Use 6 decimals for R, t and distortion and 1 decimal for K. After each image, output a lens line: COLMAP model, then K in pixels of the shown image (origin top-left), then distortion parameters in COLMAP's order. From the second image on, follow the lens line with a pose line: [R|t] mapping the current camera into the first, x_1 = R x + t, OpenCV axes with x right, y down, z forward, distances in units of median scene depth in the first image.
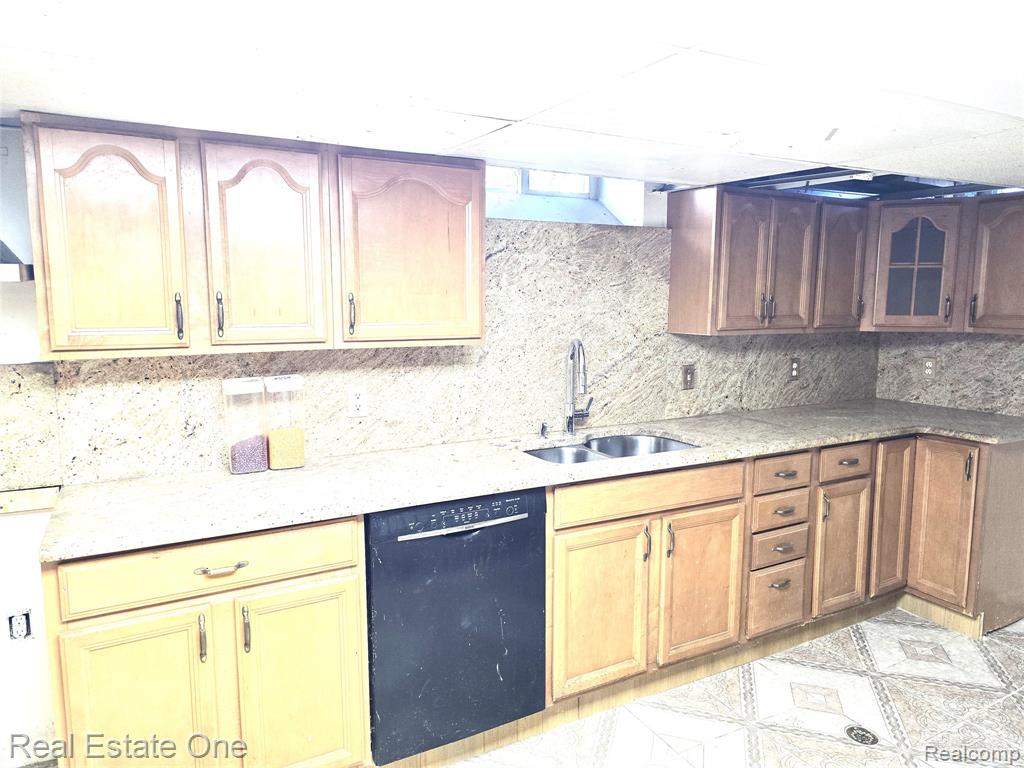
lens RADIAL K [[697.0, 0, 490.0], [0, 697.0, 389.0], [0, 0, 1]] dist [0.052986, -0.052485]
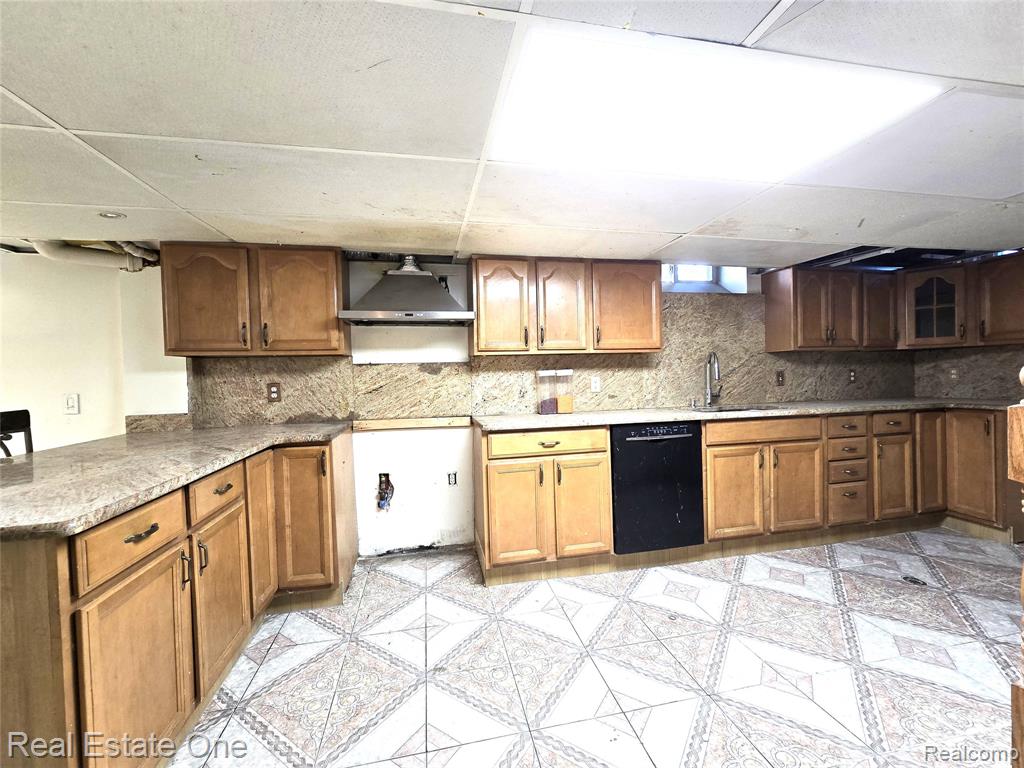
lens RADIAL K [[420.8, 0, 508.7], [0, 420.8, 388.7], [0, 0, 1]] dist [-0.006663, 0.002237]
pose [[0.959836, -0.021862, -0.279710, -0.081184], [-0.006719, 0.994882, -0.100816, 0.137161], [0.280482, 0.098646, 0.954777, -0.201491]]
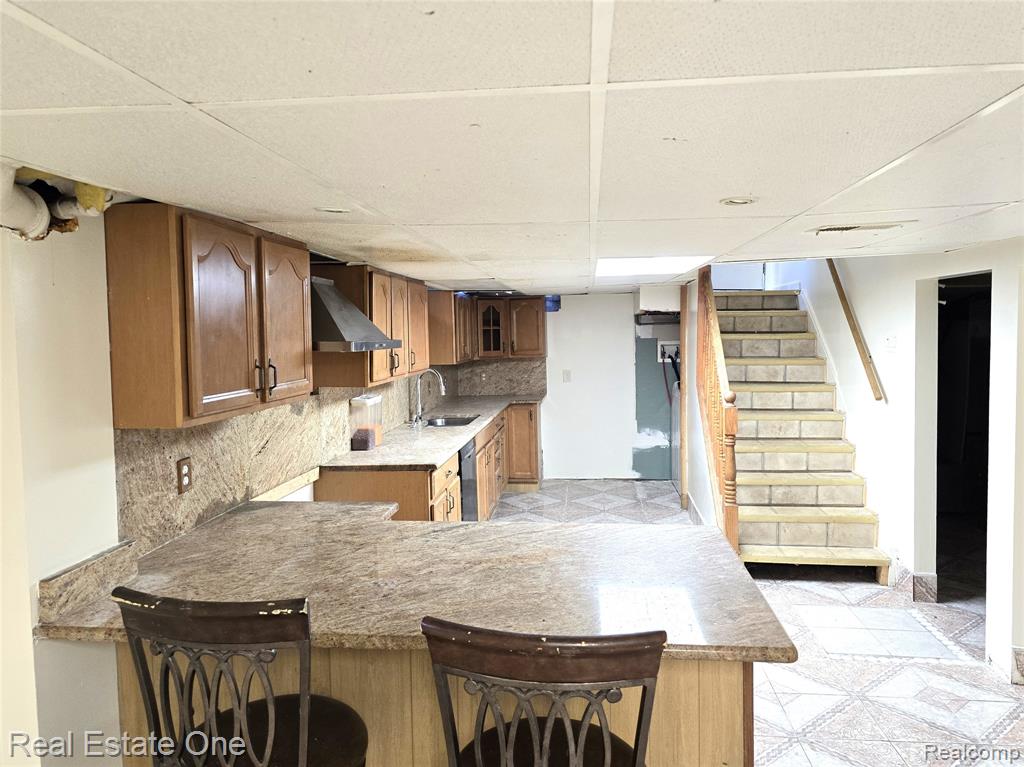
lens RADIAL K [[697.0, 0, 513.7], [0, 697.0, 379.7], [0, 0, 1]] dist [0.052986, -0.052485]
pose [[0.572347, -0.075109, 0.816564, -1.294537], [0.137536, 0.990483, -0.005296, -0.000021], [-0.808395, 0.115338, 0.577230, -0.297182]]
